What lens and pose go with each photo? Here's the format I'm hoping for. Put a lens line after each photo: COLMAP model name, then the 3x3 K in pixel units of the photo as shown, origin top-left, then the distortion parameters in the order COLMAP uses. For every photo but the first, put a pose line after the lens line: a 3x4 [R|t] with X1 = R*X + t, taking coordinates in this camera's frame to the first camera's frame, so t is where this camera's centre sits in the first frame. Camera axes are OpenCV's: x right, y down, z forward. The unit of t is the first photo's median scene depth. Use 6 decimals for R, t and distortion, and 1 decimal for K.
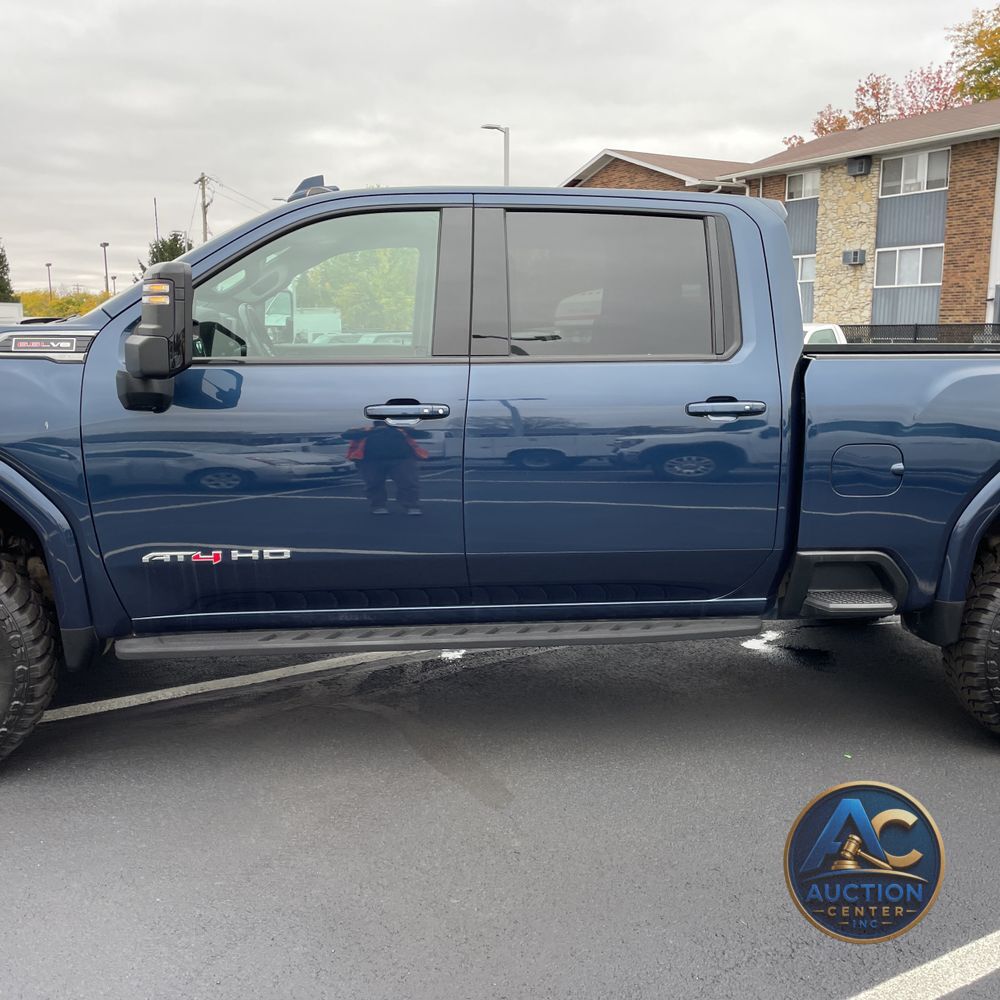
lens RADIAL K [[1009.9, 0, 500.0], [0, 1009.9, 500.0], [0, 0, 1]] dist [0.104364, -0.135046]
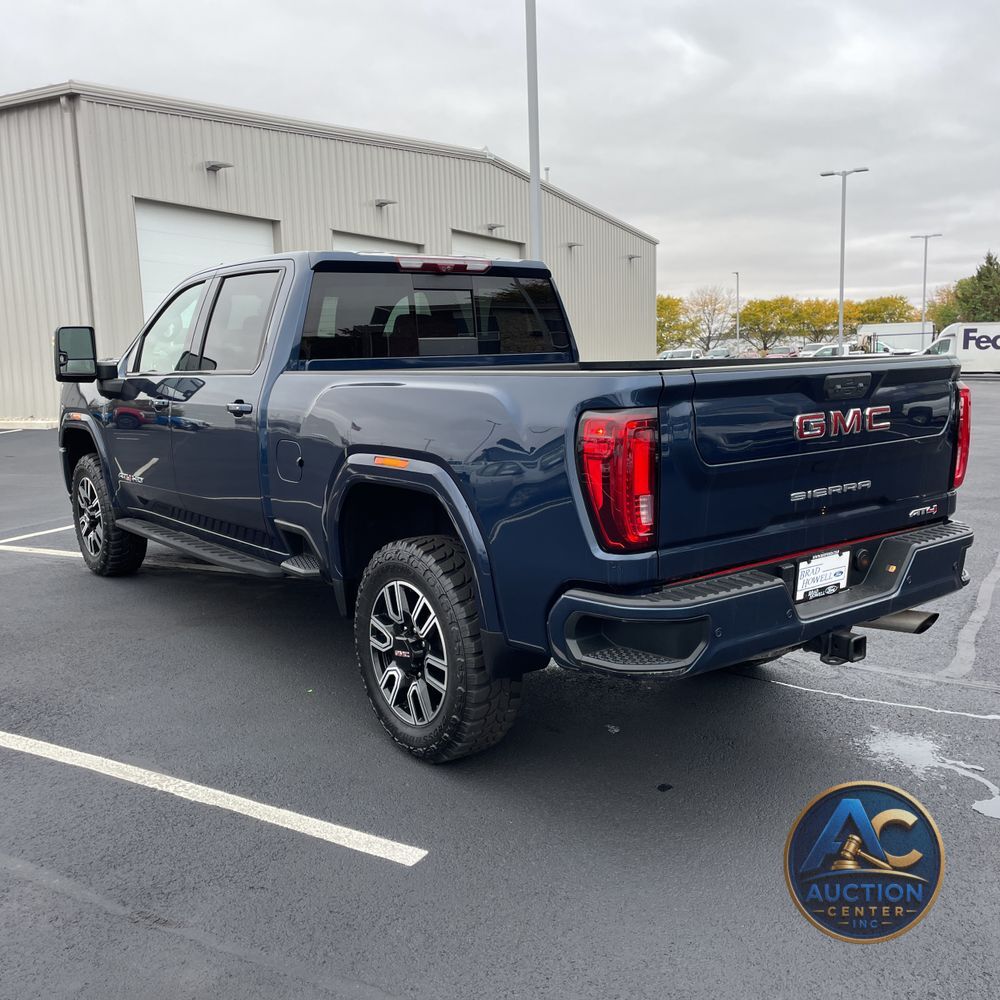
lens RADIAL K [[1009.9, 0, 500.0], [0, 1009.9, 500.0], [0, 0, 1]] dist [0.104364, -0.135046]
pose [[0.490437, 0.104833, -0.865149, 0.238489], [-0.120244, 0.991383, 0.051965, -0.011687], [0.863142, 0.078543, 0.498816, 0.089943]]
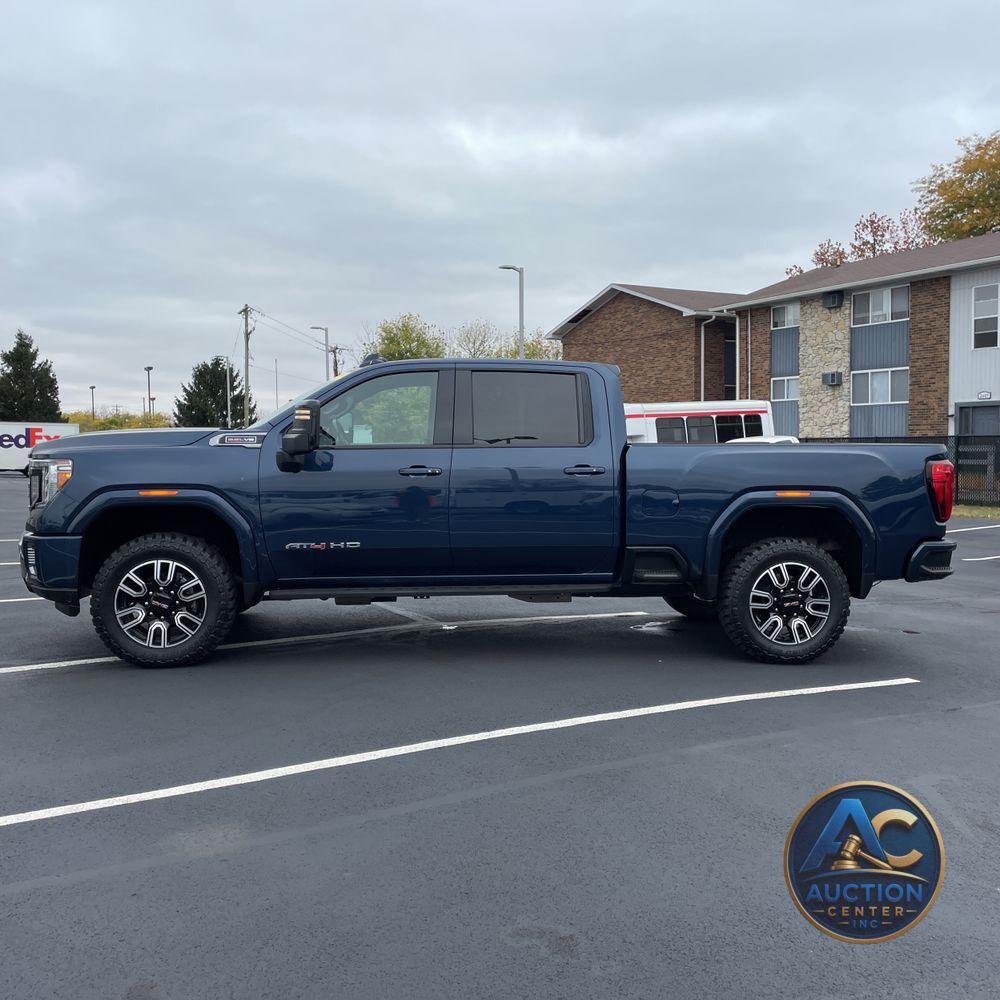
lens RADIAL K [[1045.0, 0, 507.7], [0, 1045.0, 501.4], [0, 0, 1]] dist [0.112786, -0.170797]
pose [[0.999767, -0.003197, -0.021333, 0.017154], [0.000741, 0.993466, -0.114130, 0.028537], [0.021558, 0.114088, 0.993237, -0.142898]]
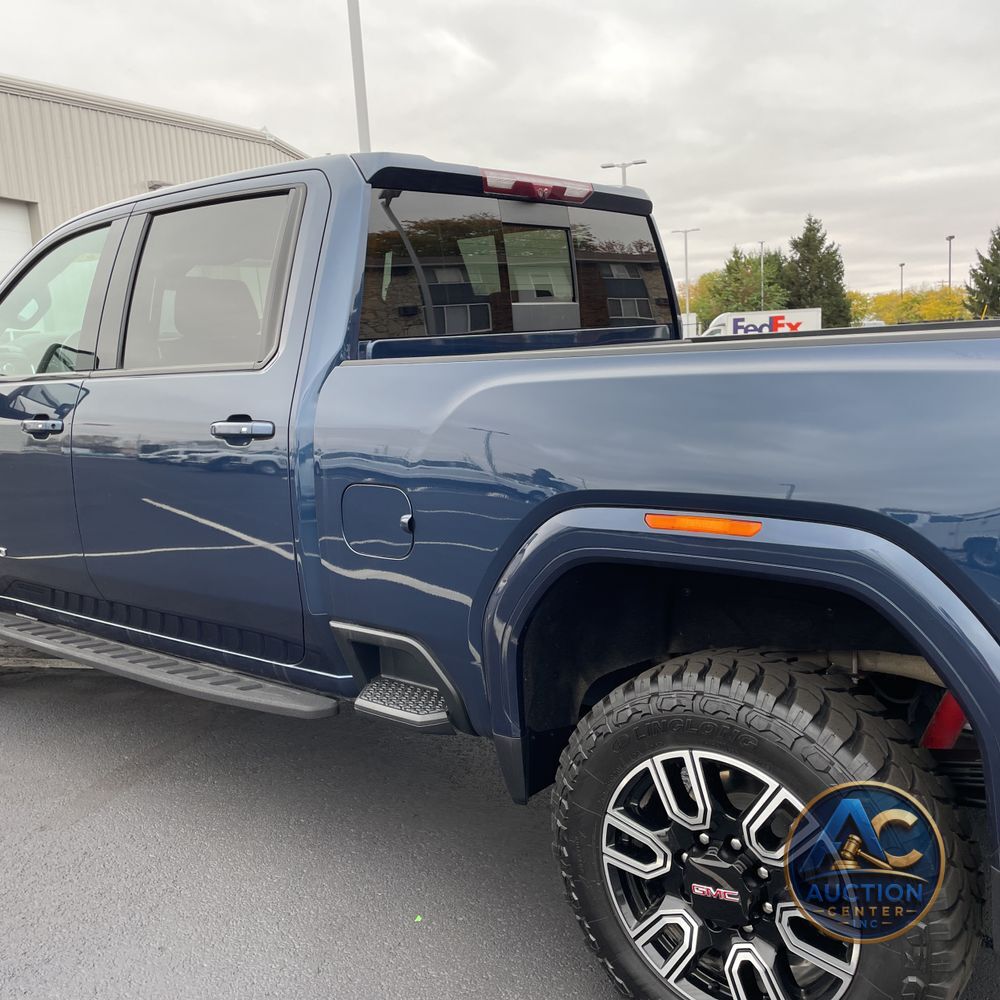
lens RADIAL K [[1011.7, 0, 490.5], [0, 1011.7, 504.0], [0, 0, 1]] dist [0.099436, -0.131684]
pose [[0.671792, 0.072008, -0.737232, 0.139448], [-0.067857, 0.997061, 0.035552, -0.010623], [0.737626, 0.026143, 0.674704, 0.087690]]
